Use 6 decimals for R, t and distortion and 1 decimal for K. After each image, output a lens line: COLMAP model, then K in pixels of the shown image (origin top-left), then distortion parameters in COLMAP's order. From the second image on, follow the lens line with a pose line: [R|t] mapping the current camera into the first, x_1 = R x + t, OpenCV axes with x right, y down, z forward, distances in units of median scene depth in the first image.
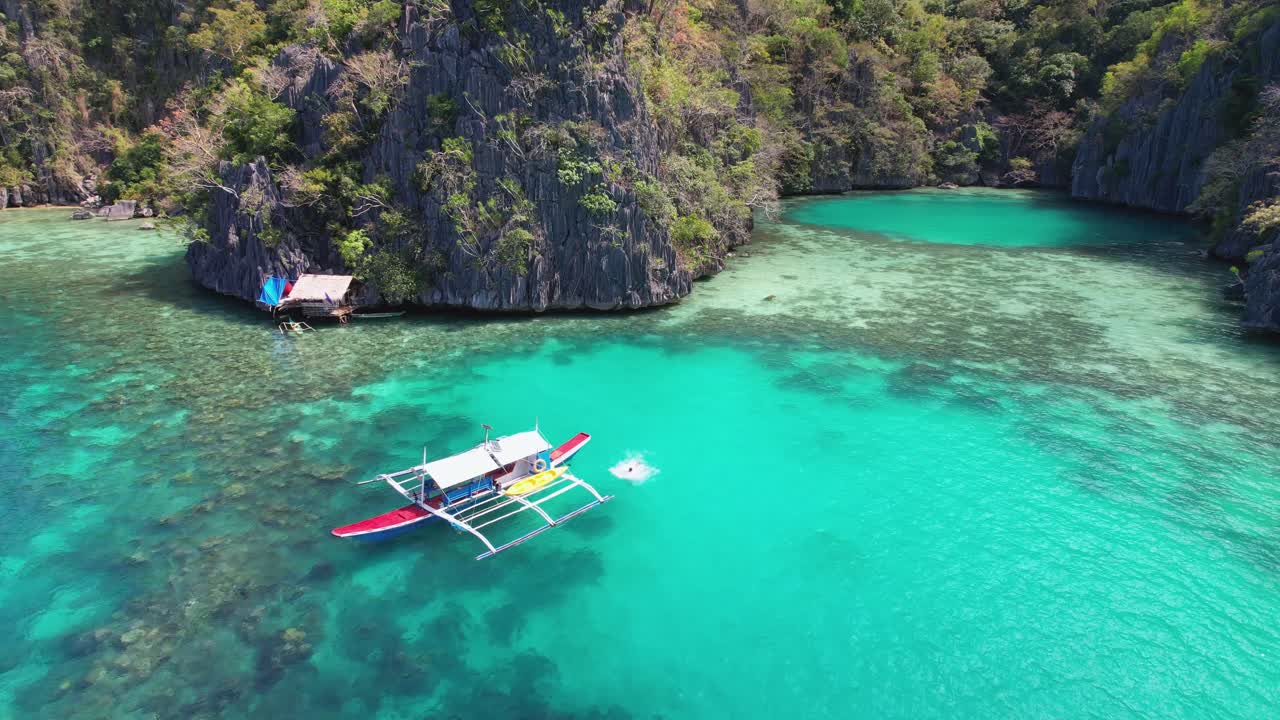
lens RADIAL K [[958.7, 0, 642.3], [0, 958.7, 330.0], [0, 0, 1]] dist [0.056793, -0.051062]
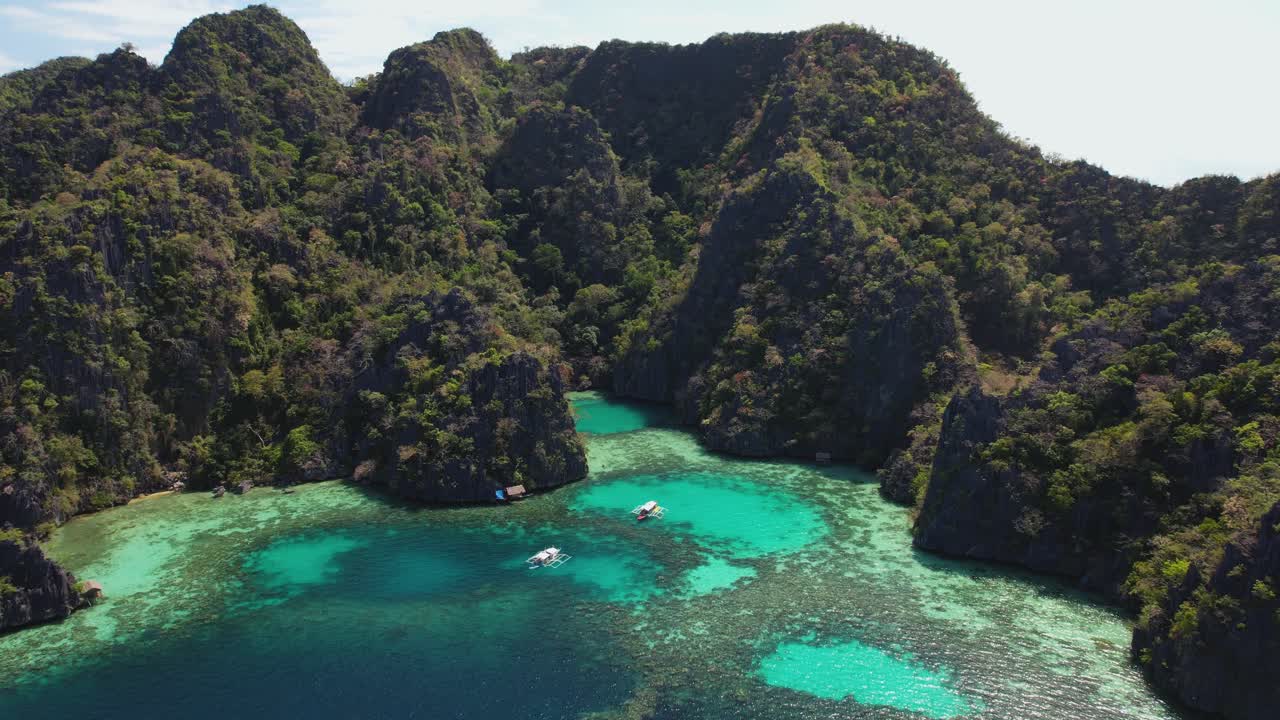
lens RADIAL K [[958.7, 0, 642.3], [0, 958.7, 330.0], [0, 0, 1]] dist [0.056793, -0.051062]
pose [[0.804188, -0.117524, 0.582641, -1.643696], [0.181449, 0.982005, -0.052365, -0.295930], [-0.566002, 0.147831, 0.811041, -1.882535]]
